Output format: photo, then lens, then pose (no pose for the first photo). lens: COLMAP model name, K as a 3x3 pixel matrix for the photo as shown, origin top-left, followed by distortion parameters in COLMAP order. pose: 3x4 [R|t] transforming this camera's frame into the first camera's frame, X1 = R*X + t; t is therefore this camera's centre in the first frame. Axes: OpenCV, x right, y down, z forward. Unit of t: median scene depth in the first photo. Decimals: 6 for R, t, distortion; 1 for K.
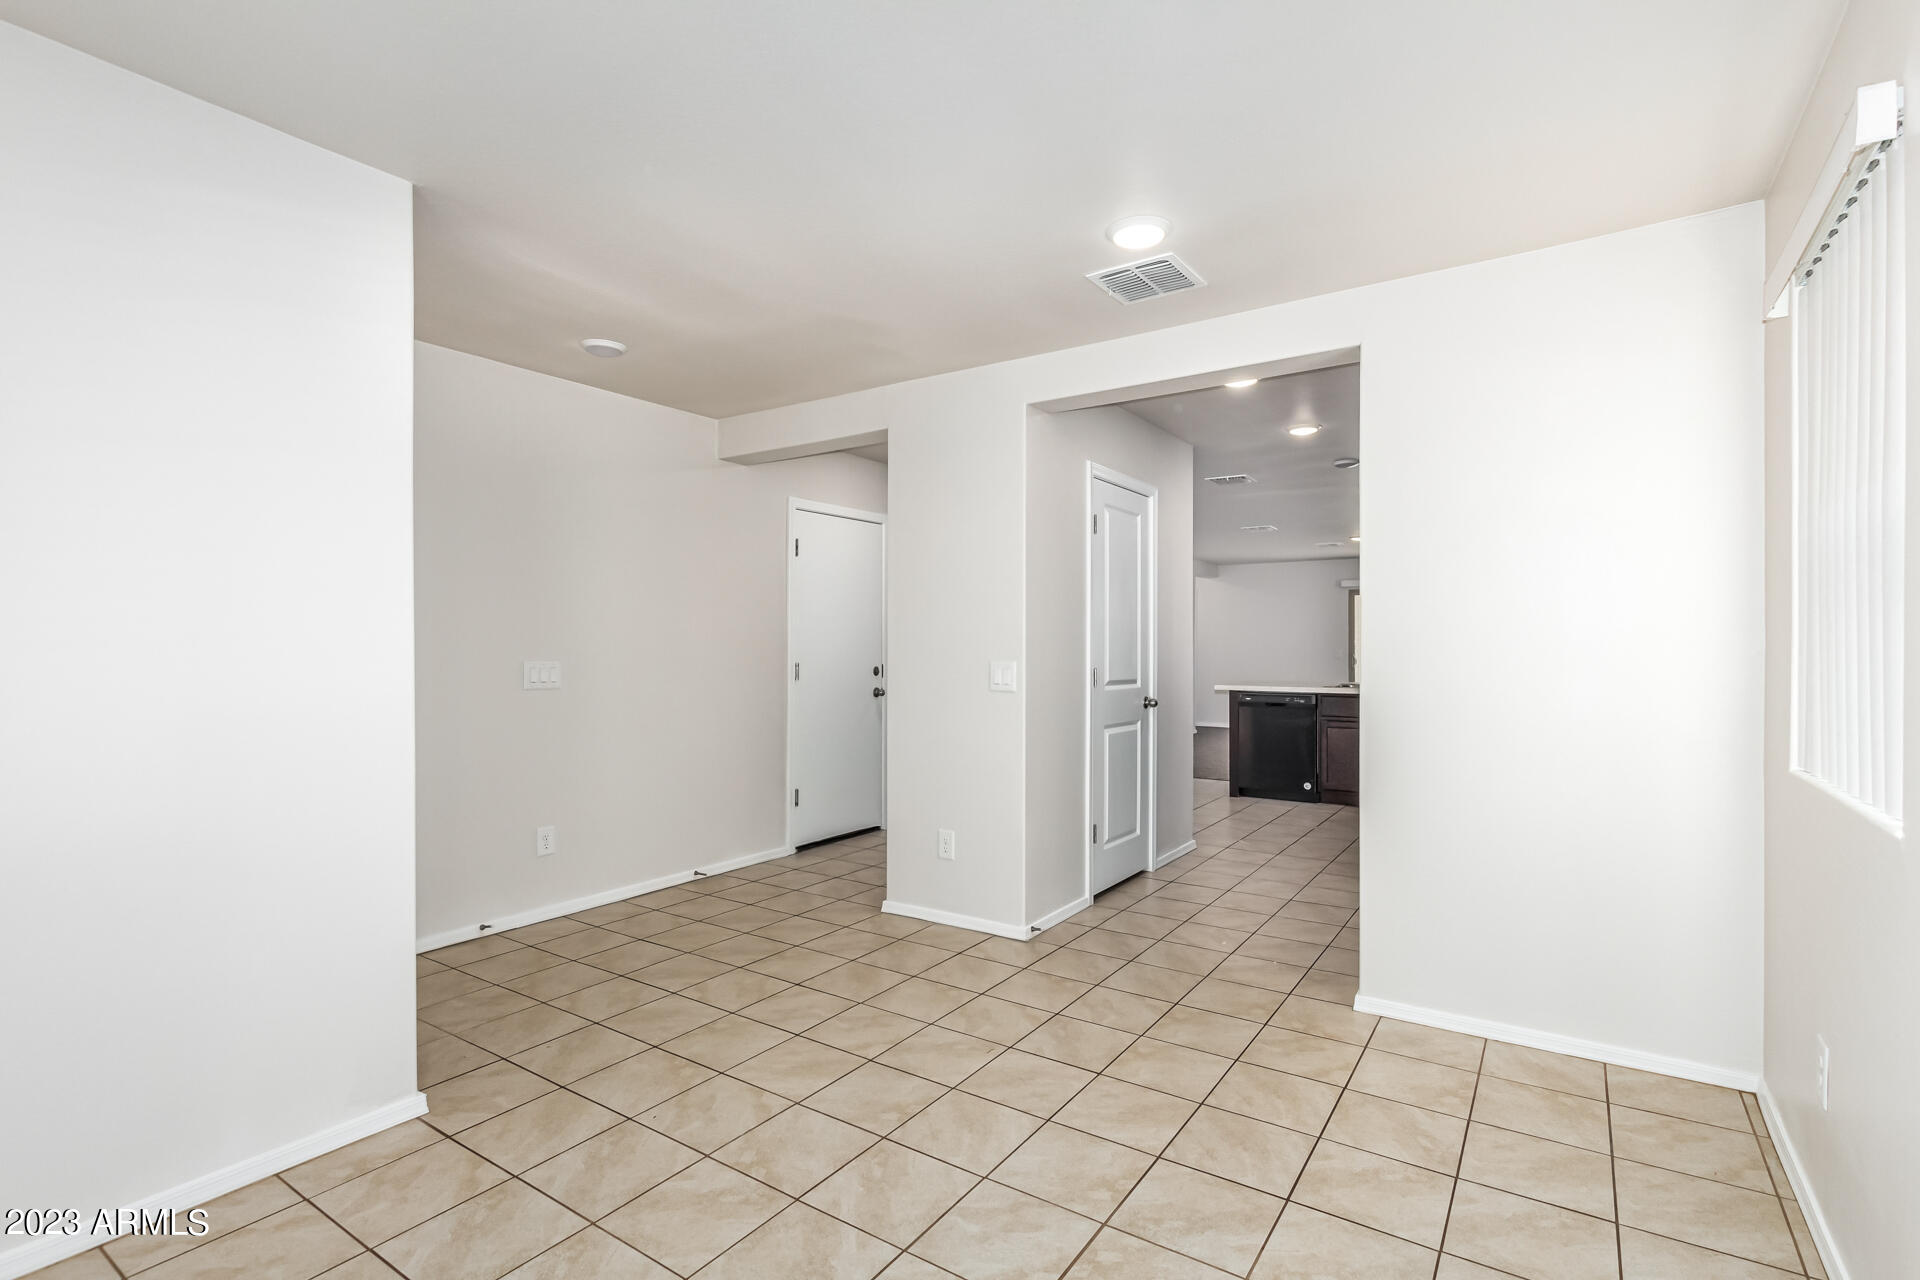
lens RADIAL K [[897.4, 0, 977.8], [0, 897.4, 648.6], [0, 0, 1]] dist [0.001396, -0.000374]
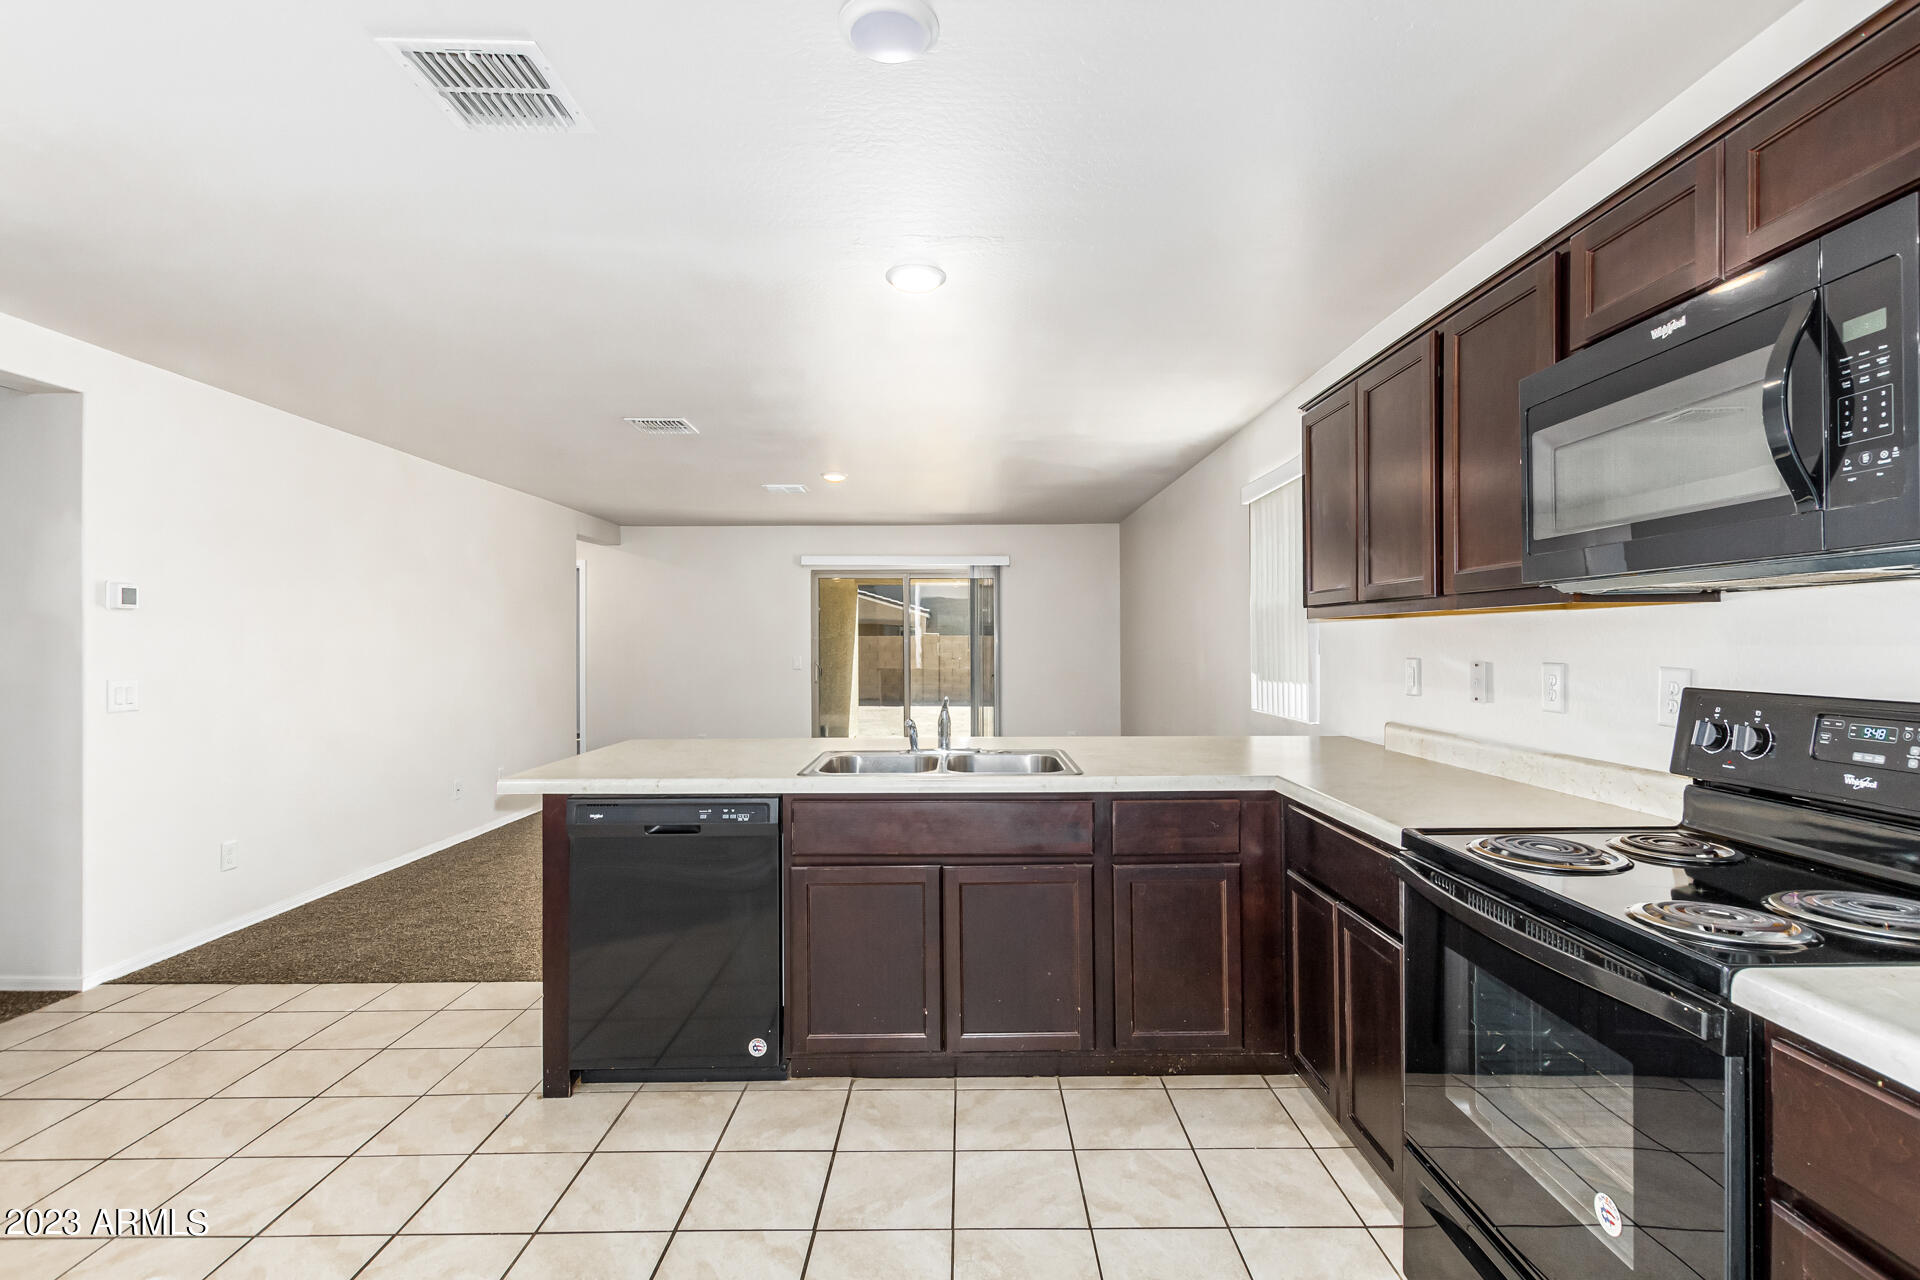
lens RADIAL K [[905.1, 0, 981.8], [0, 905.1, 642.7], [0, 0, 1]] dist [0.002837, -0.000523]
pose [[0.820021, -0.003424, 0.572323, 0.228125], [0.002173, 0.999994, 0.002869, -0.013017], [-0.572329, -0.001109, 0.820024, 0.636187]]
